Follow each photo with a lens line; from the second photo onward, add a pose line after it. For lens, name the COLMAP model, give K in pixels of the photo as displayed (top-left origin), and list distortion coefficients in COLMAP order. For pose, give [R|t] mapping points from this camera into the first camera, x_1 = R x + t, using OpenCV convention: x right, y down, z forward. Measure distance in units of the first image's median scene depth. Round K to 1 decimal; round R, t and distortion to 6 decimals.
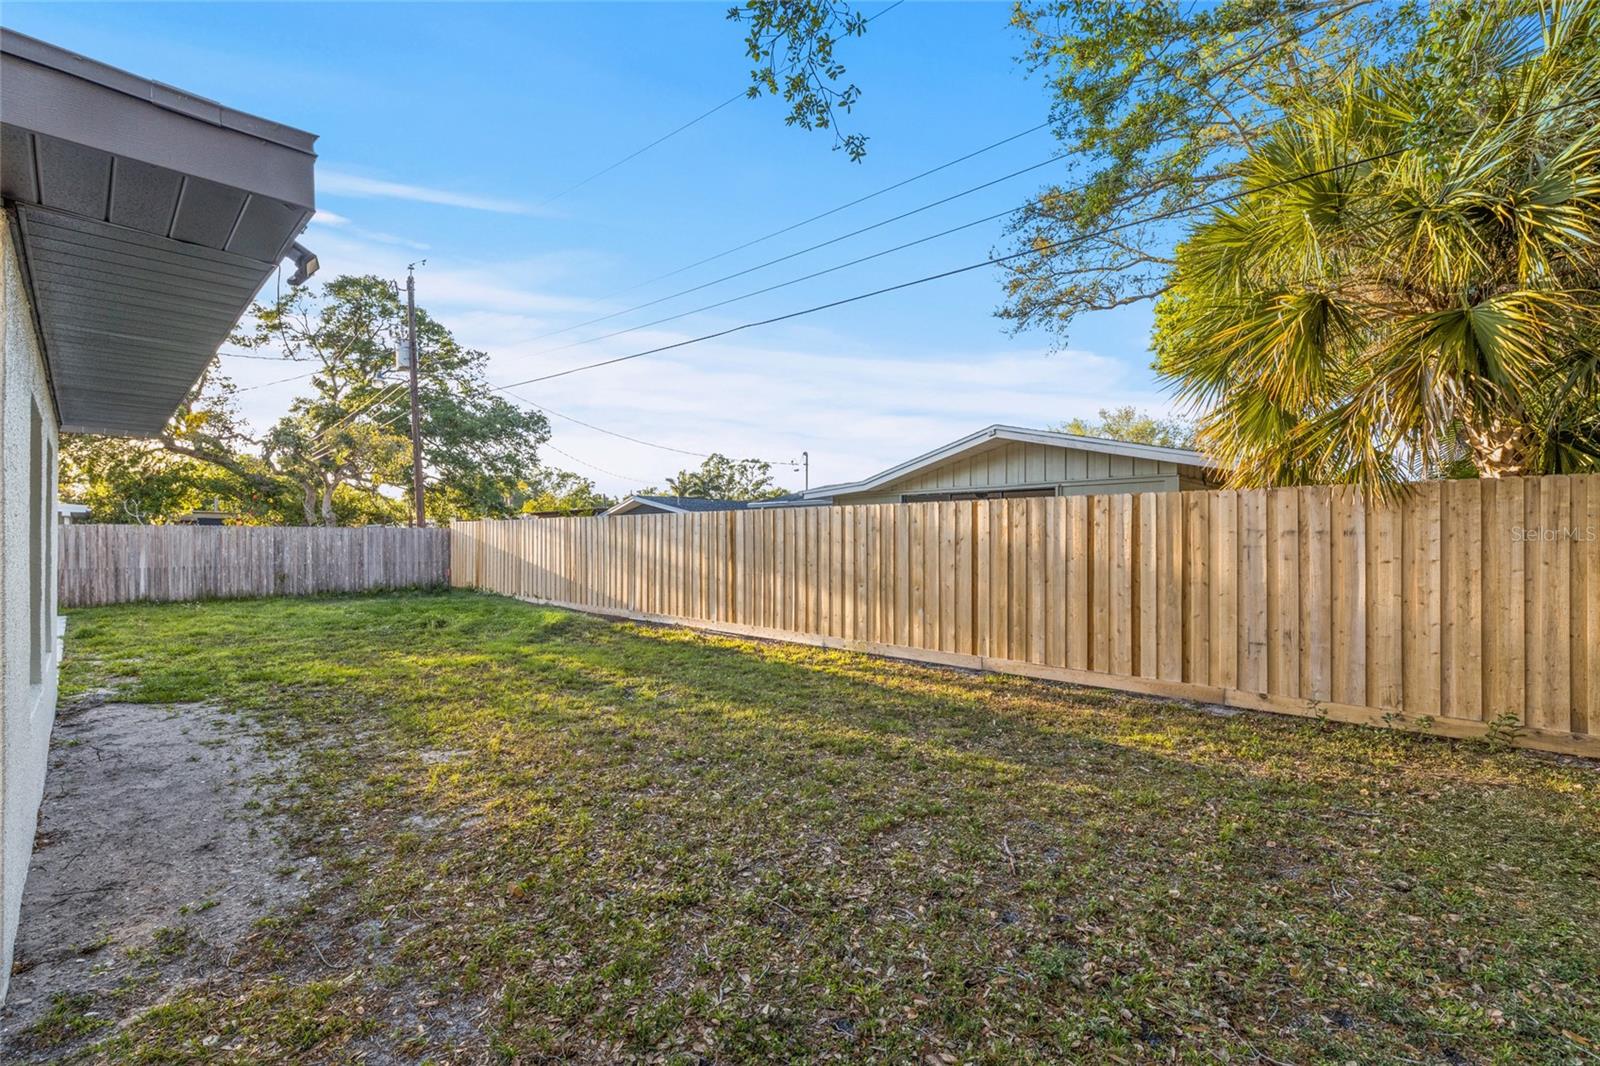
lens RADIAL K [[691.9, 0, 799.4], [0, 691.9, 538.3], [0, 0, 1]] dist [0.000007, -0.000198]
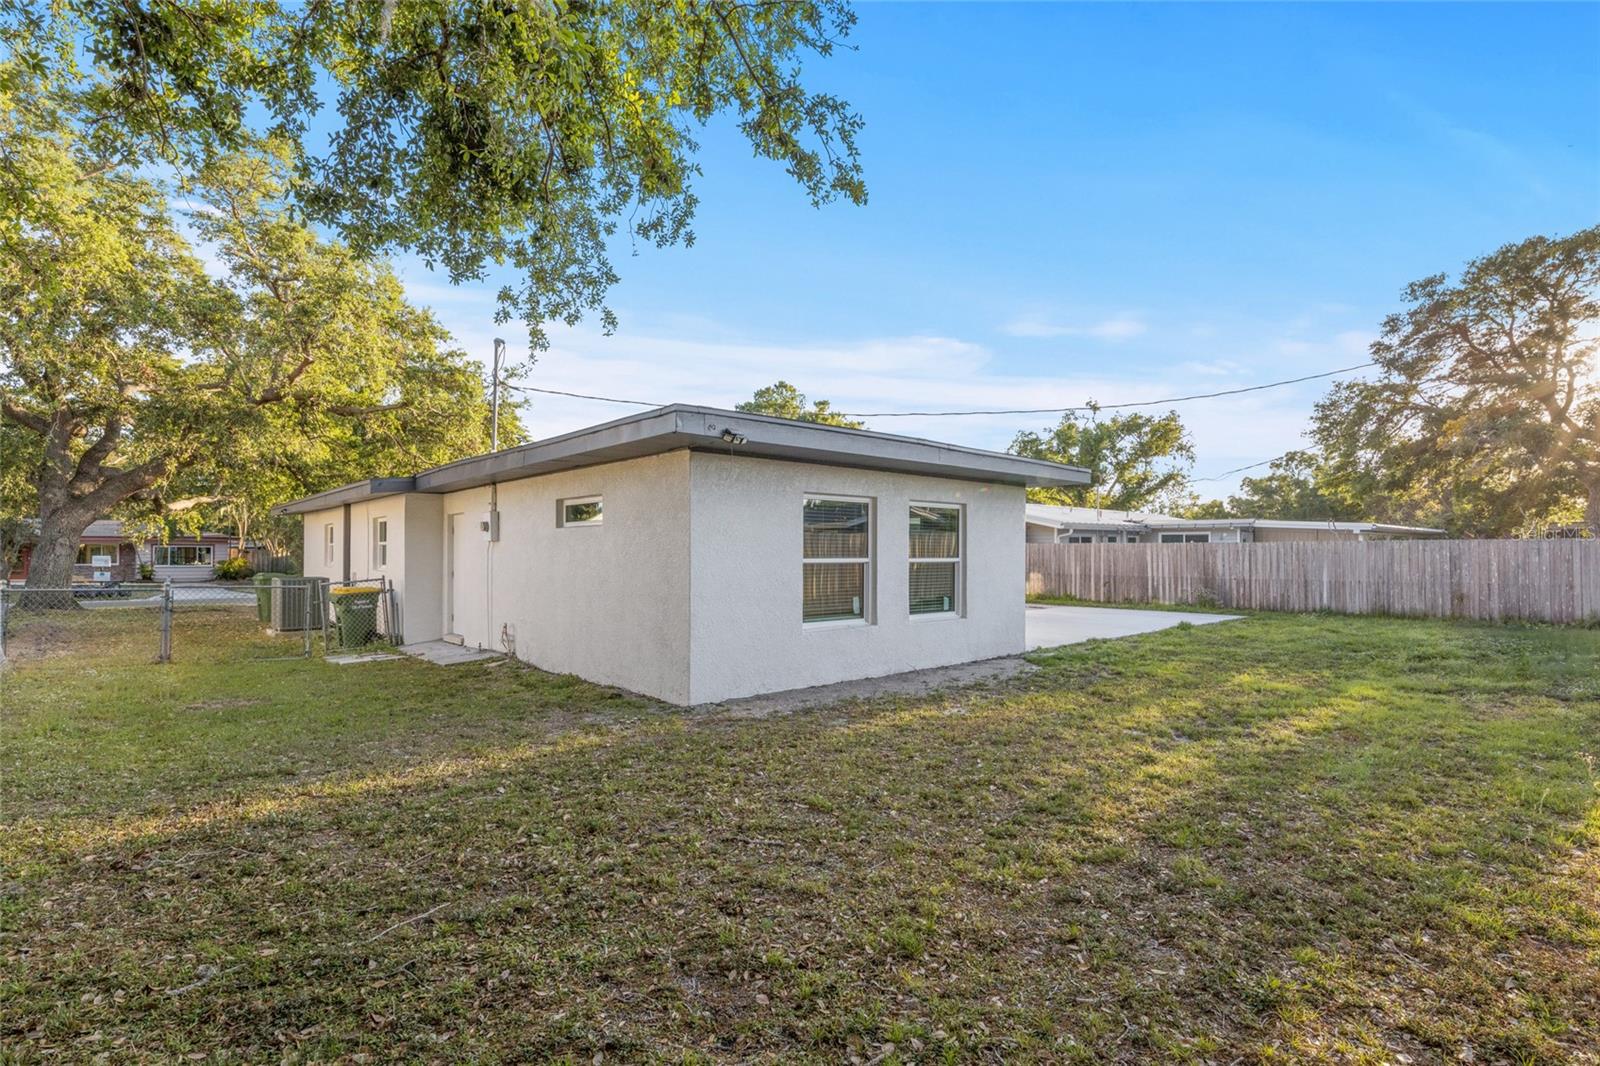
lens RADIAL K [[780.6, 0, 798.2], [0, 780.6, 538.5], [0, 0, 1]] dist [-0.001218, -0.000202]
pose [[-0.070845, -0.022958, -0.997223, 0.336091], [0.002494, 0.999728, -0.023193, 0.002826], [0.997484, -0.004130, -0.070769, 0.257338]]
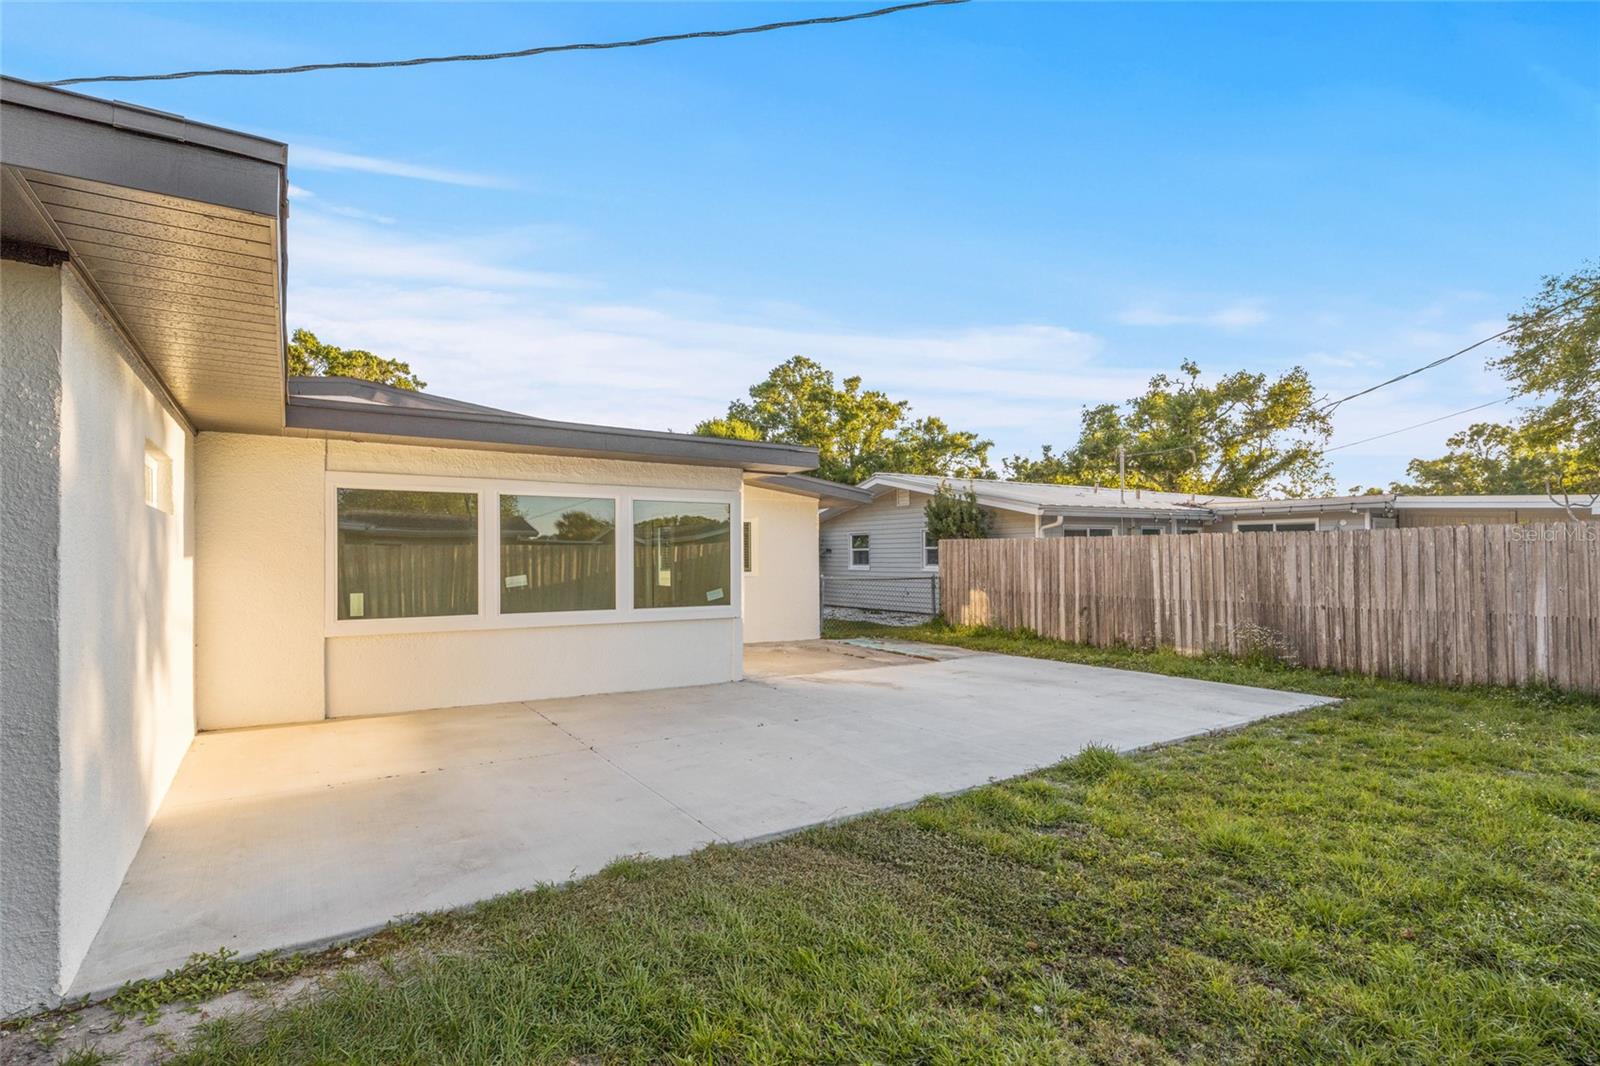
lens RADIAL K [[780.6, 0, 800.3], [0, 780.6, 542.5], [0, 0, 1]] dist [-0.001218, -0.000202]
pose [[-0.223979, -0.022912, -0.974325, -0.328980], [0.009077, 0.999631, -0.025594, 0.002697], [0.974552, -0.014576, -0.223688, 0.632320]]
